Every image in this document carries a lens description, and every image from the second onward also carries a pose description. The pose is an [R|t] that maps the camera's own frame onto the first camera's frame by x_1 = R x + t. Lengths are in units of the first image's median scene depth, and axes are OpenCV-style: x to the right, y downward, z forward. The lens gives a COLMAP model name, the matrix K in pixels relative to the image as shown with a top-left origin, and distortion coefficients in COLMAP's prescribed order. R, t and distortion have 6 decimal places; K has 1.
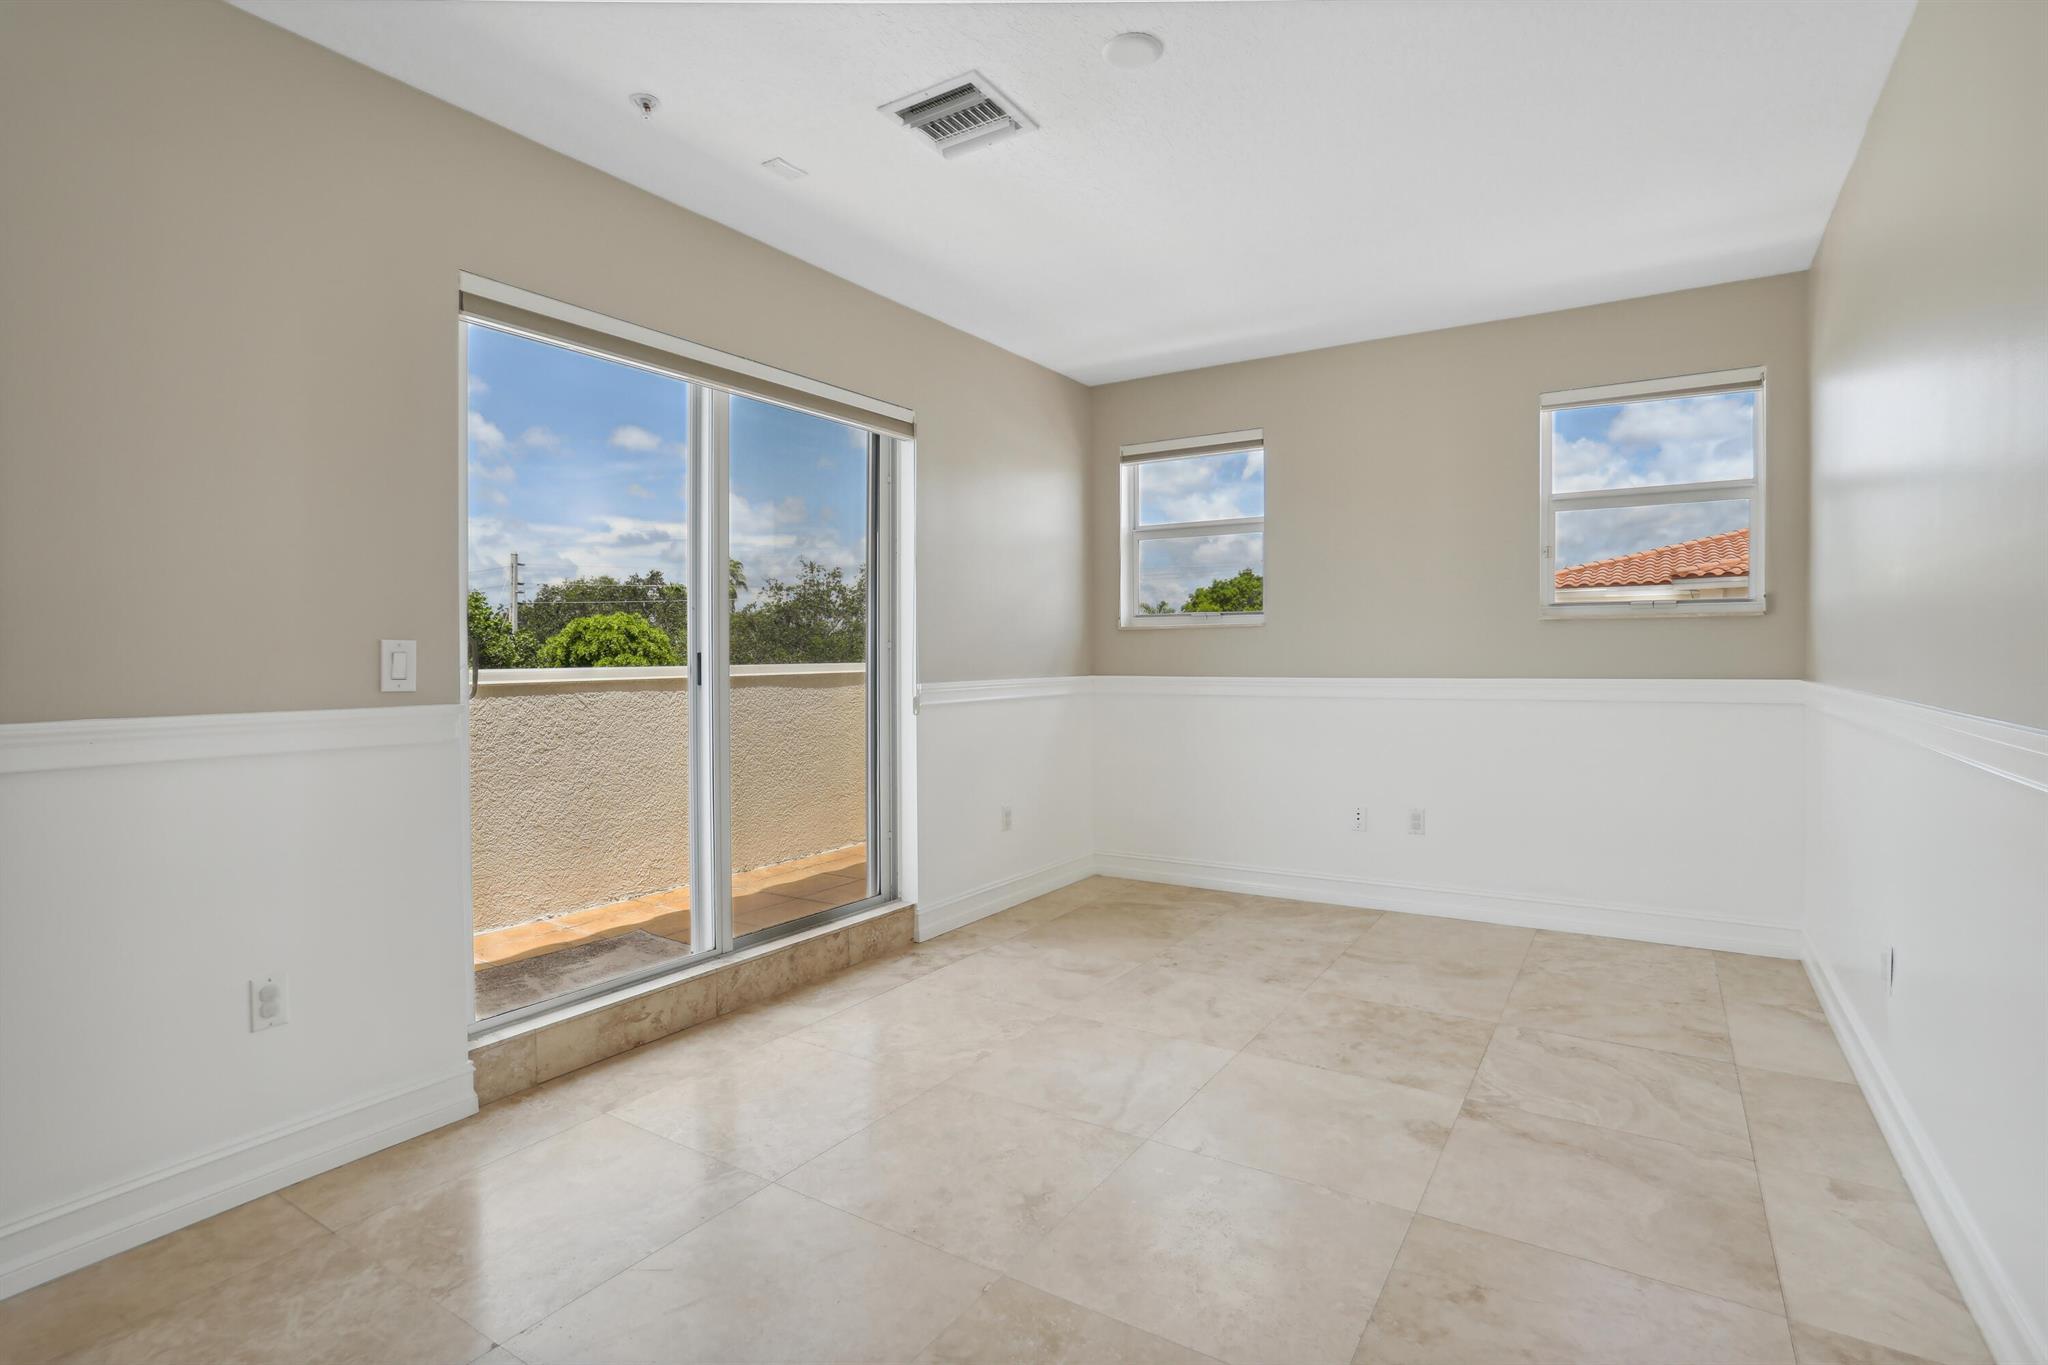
lens RADIAL K [[995.9, 0, 1028.8], [0, 995.9, 662.2], [0, 0, 1]] dist [-0.054609, 0.028825]
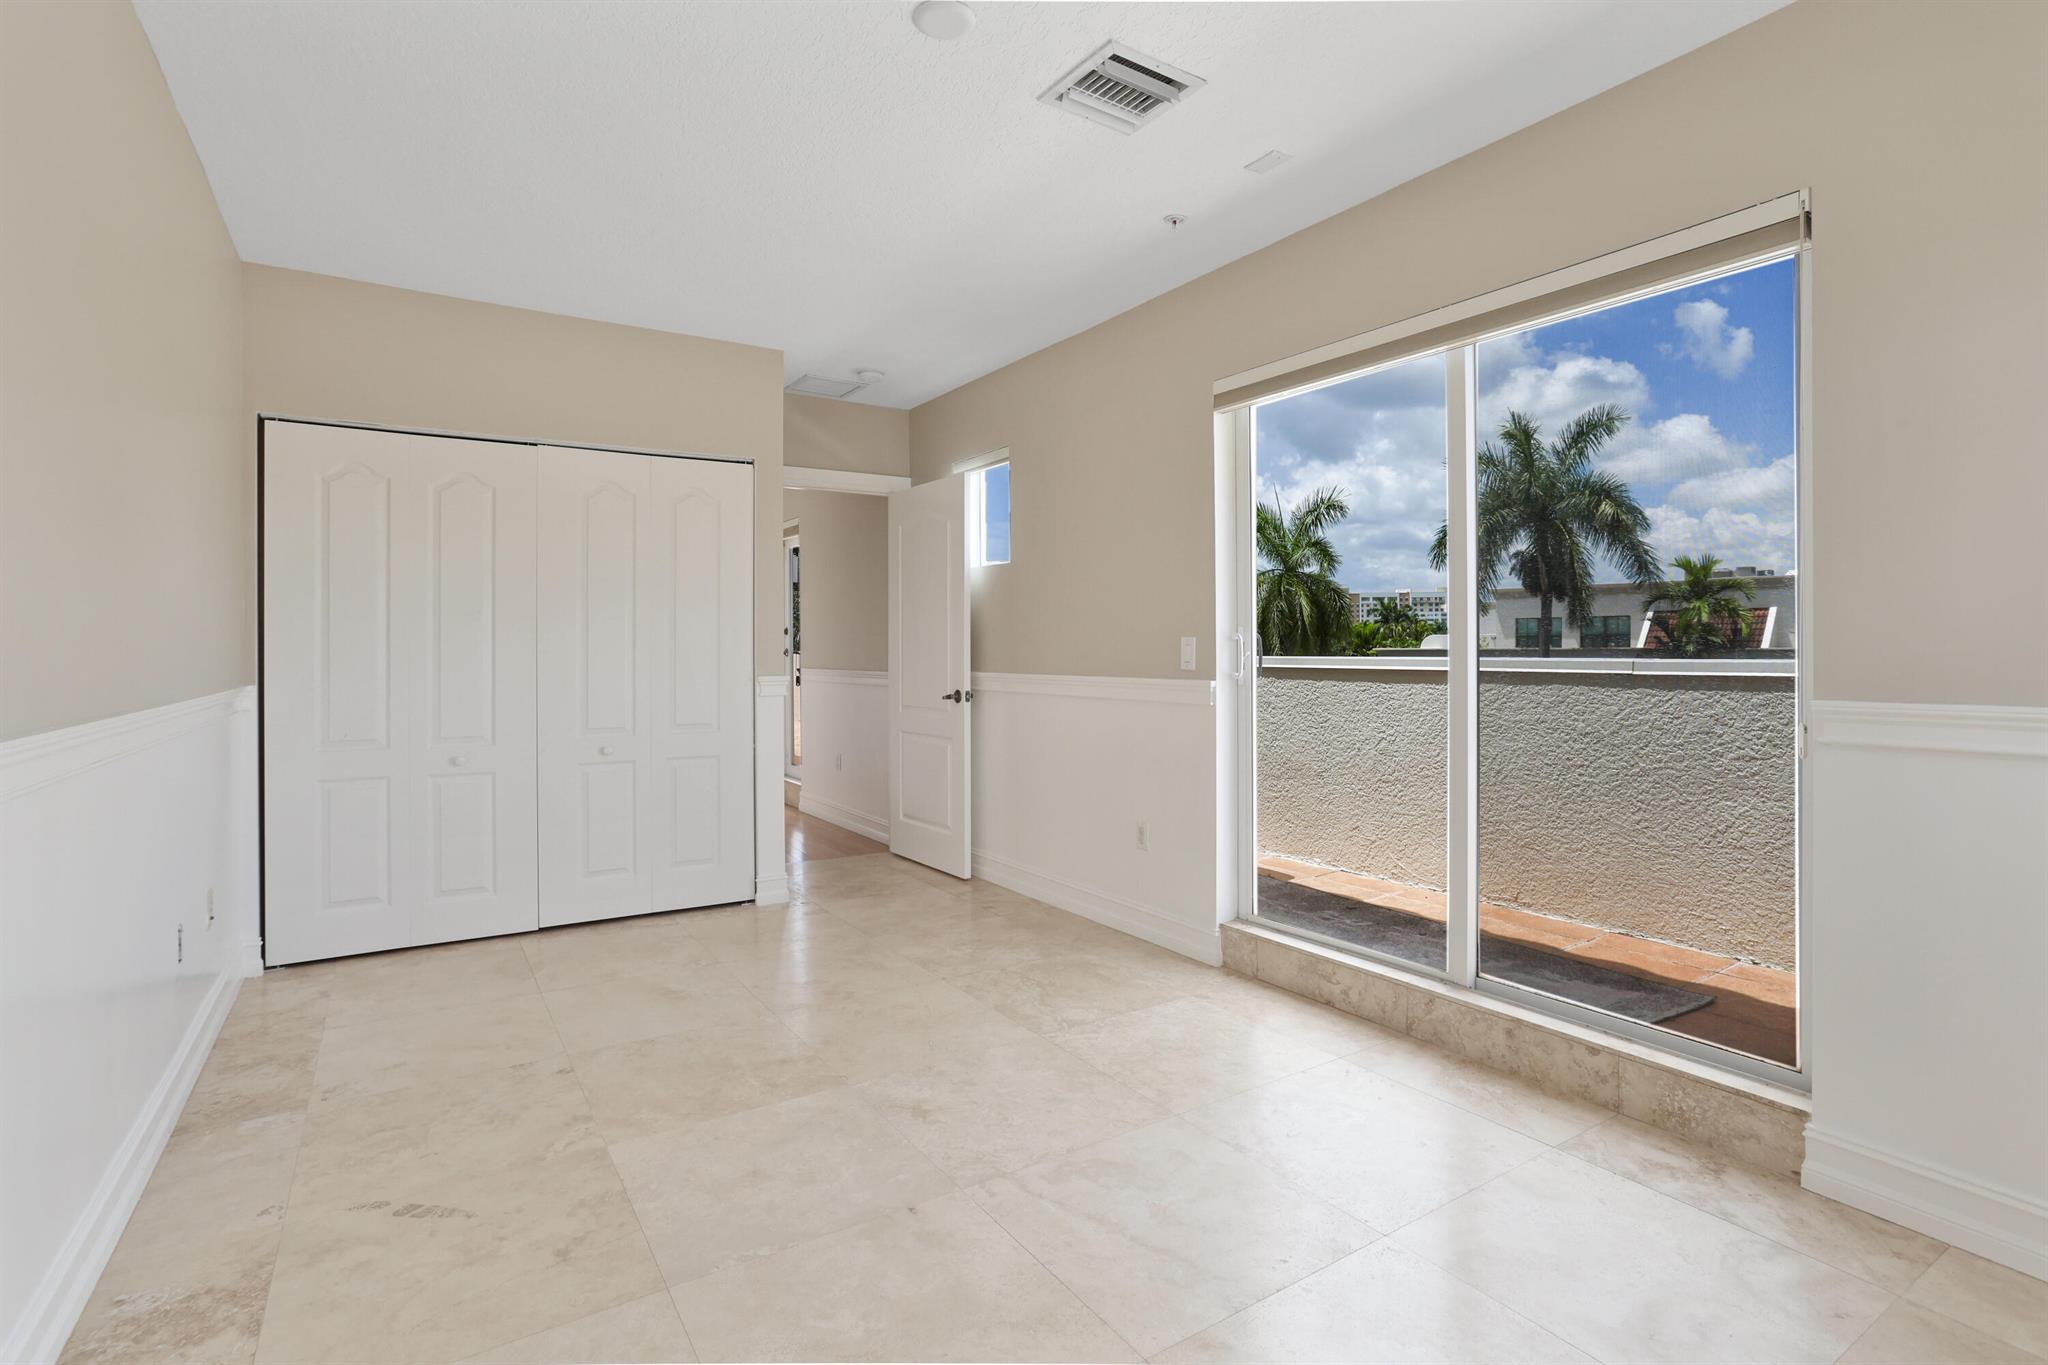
lens RADIAL K [[979.1, 0, 1020.4], [0, 979.1, 640.0], [0, 0, 1]] dist [-0.057640, 0.027922]
pose [[-0.418820, -0.001349, -0.908068, 0.697724], [-0.000267, 0.999999, -0.001363, -0.012064], [0.908069, -0.000328, -0.418820, 1.100955]]
